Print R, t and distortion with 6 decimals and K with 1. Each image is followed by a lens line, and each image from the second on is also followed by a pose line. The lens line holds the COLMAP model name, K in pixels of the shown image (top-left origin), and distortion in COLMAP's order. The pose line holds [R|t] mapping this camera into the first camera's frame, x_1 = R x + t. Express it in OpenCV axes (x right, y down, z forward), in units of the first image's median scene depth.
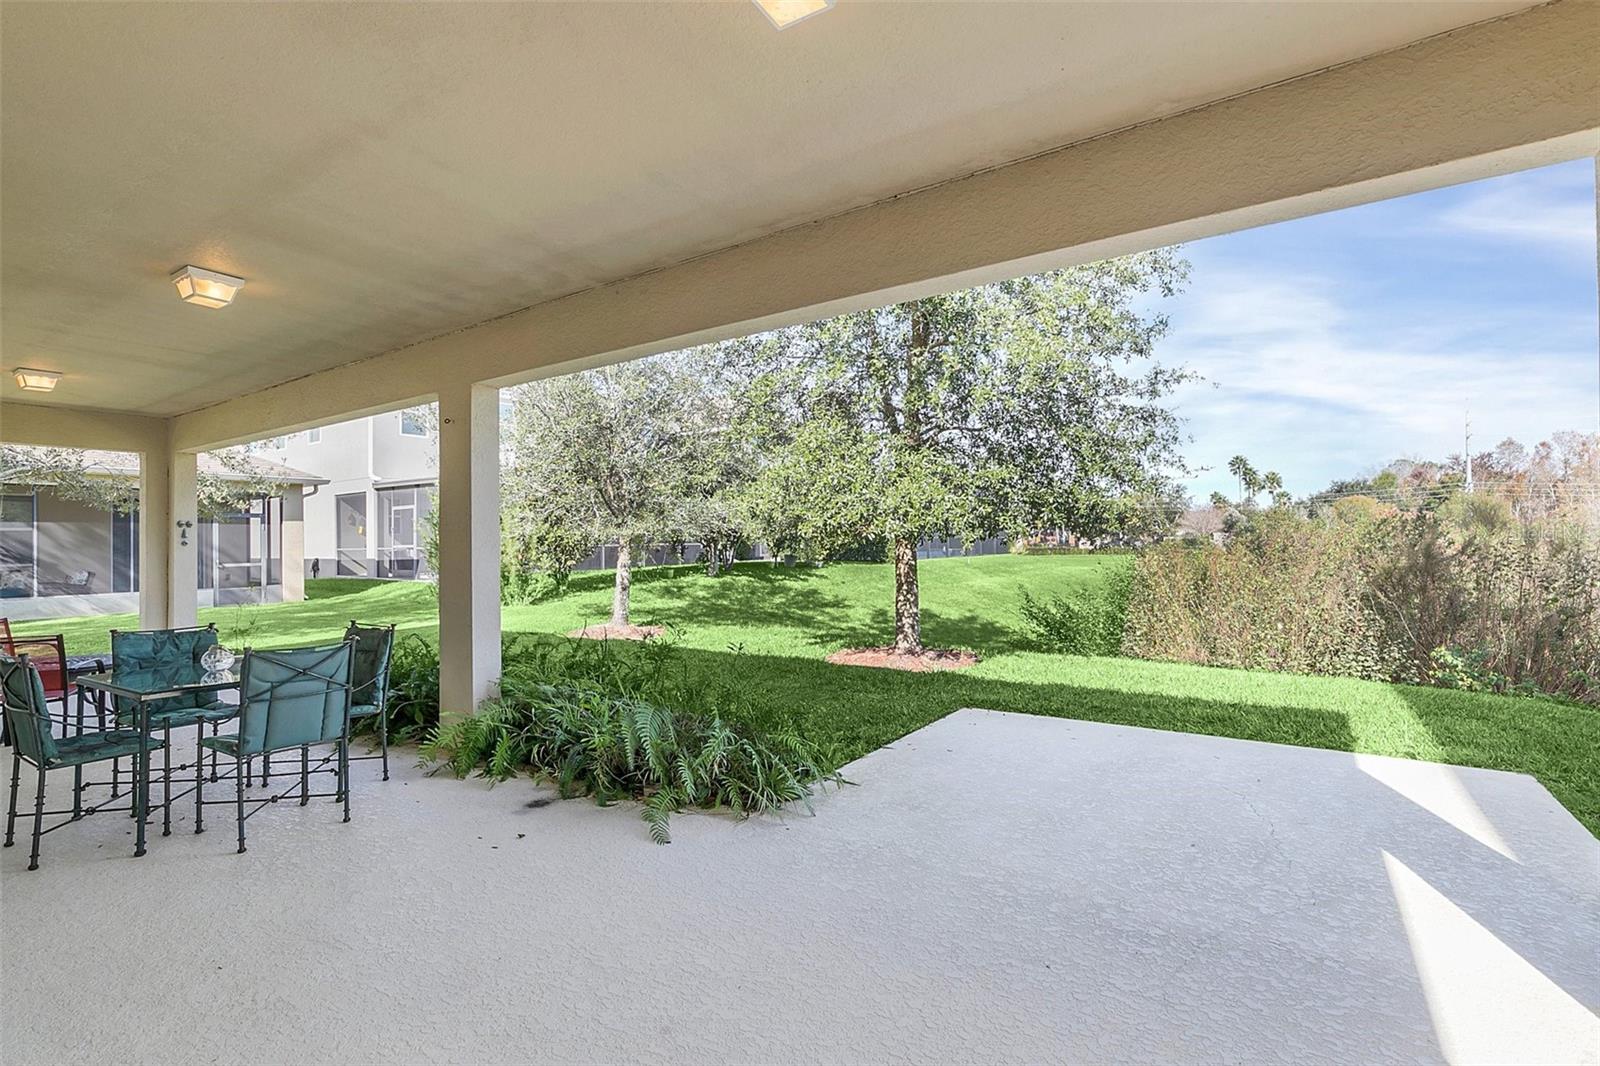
lens RADIAL K [[719.7, 0, 794.9], [0, 719.7, 551.9], [0, 0, 1]] dist [-0.000013, -0.013336]
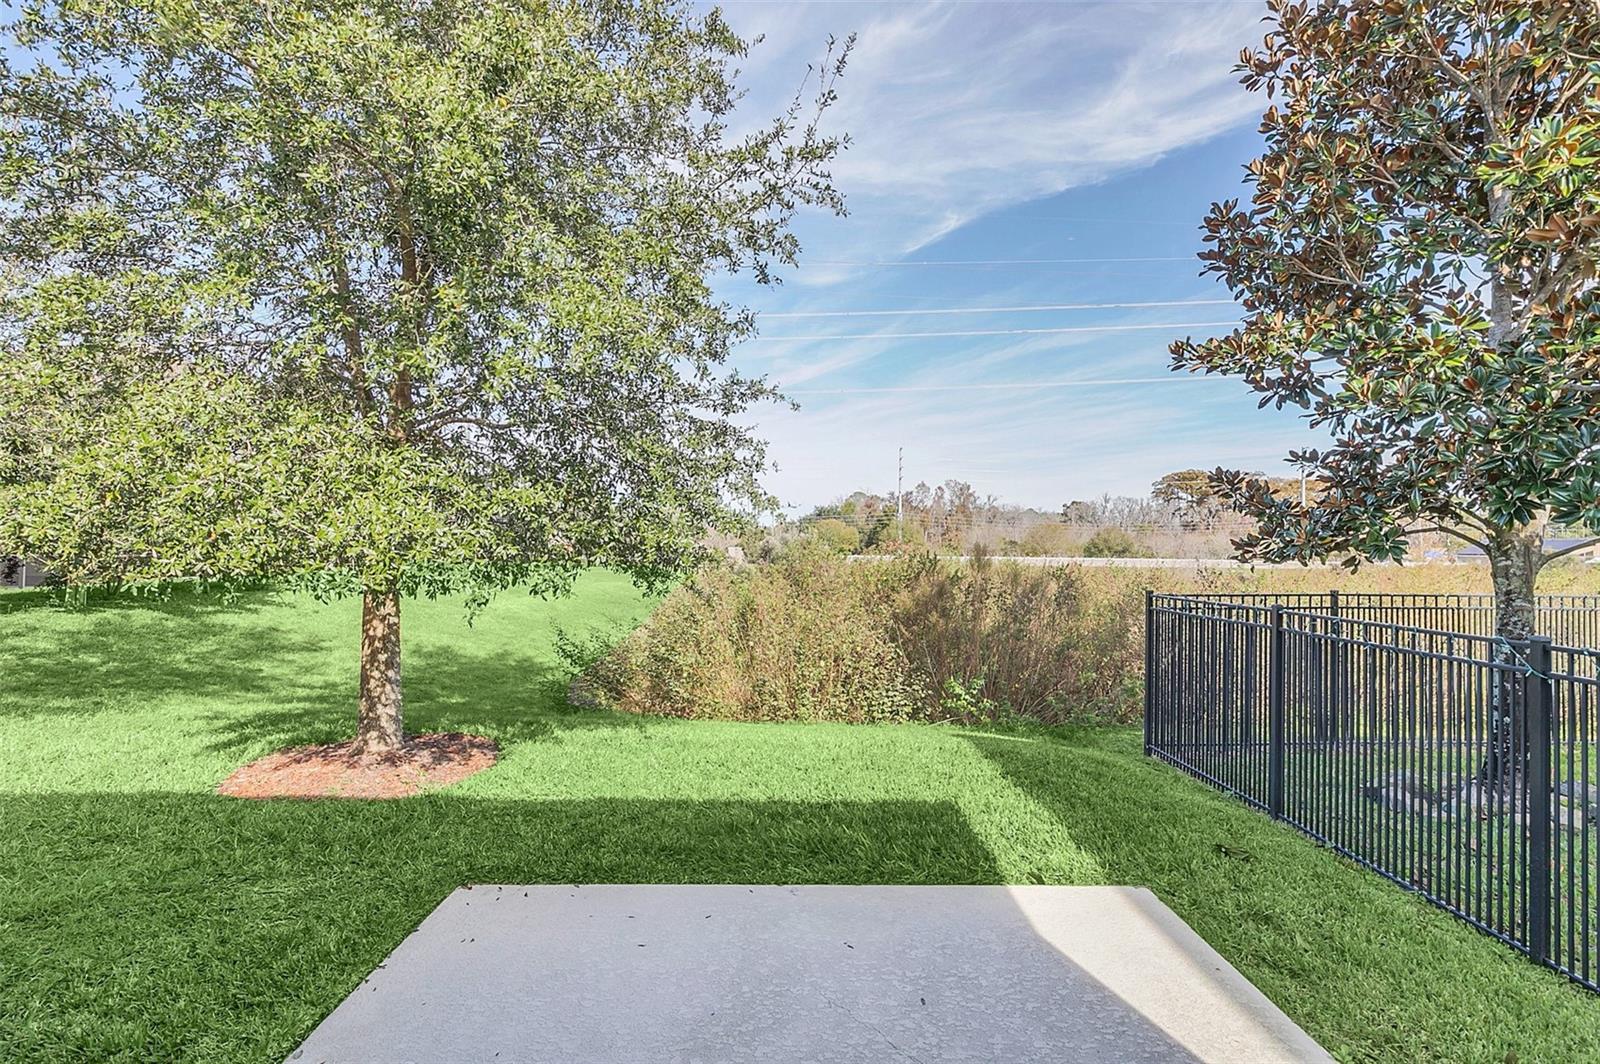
lens RADIAL K [[719.7, 0, 794.9], [0, 719.7, 550.9], [0, 0, 1]] dist [-0.000013, -0.013336]
pose [[0.813949, 0.018548, 0.580640, 0.085215], [-0.011400, 0.999808, -0.015958, -0.043491], [-0.580824, 0.006370, 0.814004, 0.281062]]
